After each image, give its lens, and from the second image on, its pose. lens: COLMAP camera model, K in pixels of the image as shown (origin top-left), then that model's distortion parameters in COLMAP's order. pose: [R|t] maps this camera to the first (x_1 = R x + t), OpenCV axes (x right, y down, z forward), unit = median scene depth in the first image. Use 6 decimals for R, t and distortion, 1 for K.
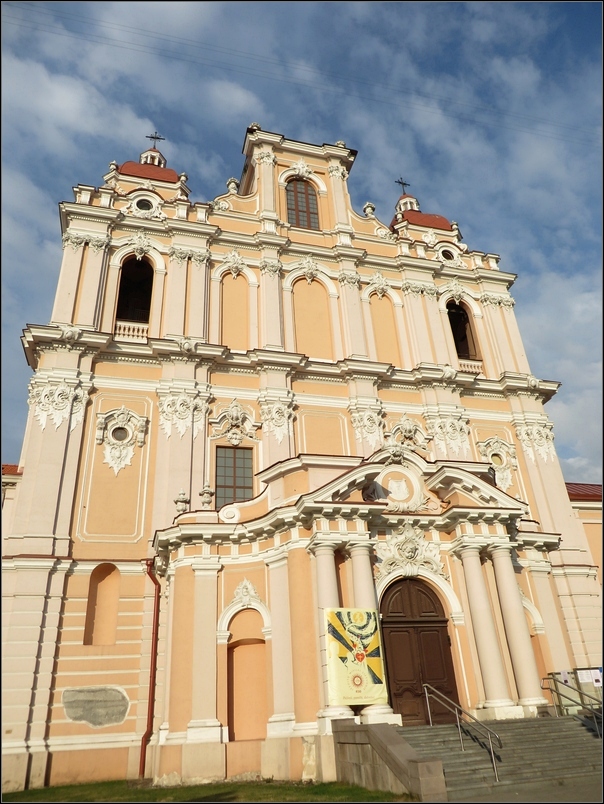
lens RADIAL K [[594.1, 0, 304.3], [0, 594.1, 402.3], [0, 0, 1]] dist [-0.026400, 0.005272]
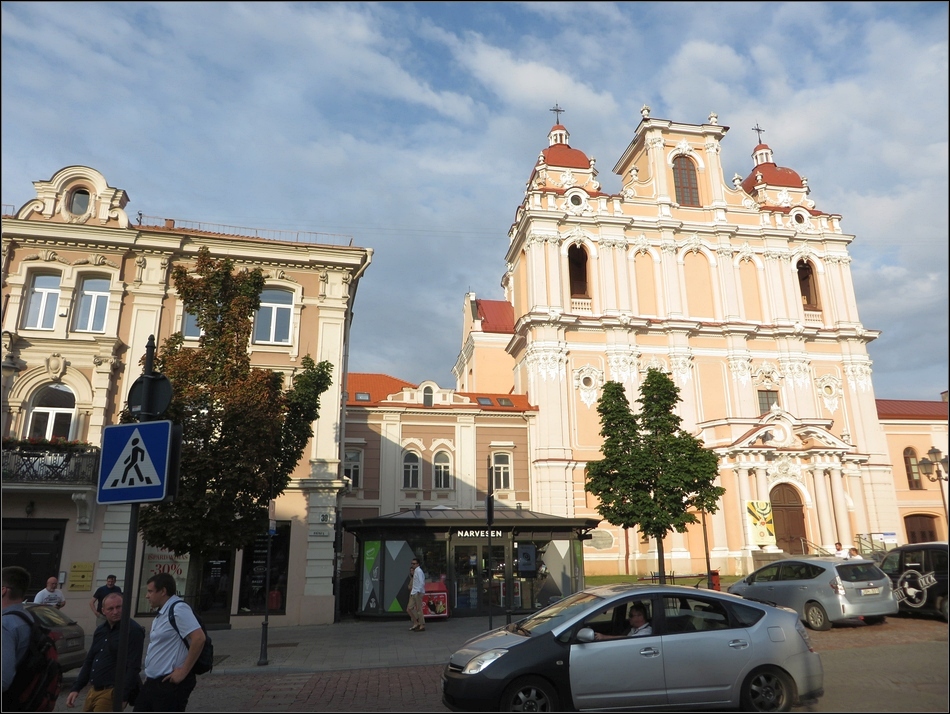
lens RADIAL K [[702.0, 0, 475.3], [0, 702.0, 355.7], [0, 0, 1]] dist [-0.026400, 0.005272]
pose [[0.993957, 0.014345, -0.108832, -0.375782], [0.009896, 0.975677, 0.218990, -0.398224], [0.109326, -0.218743, 0.969639, -0.783763]]
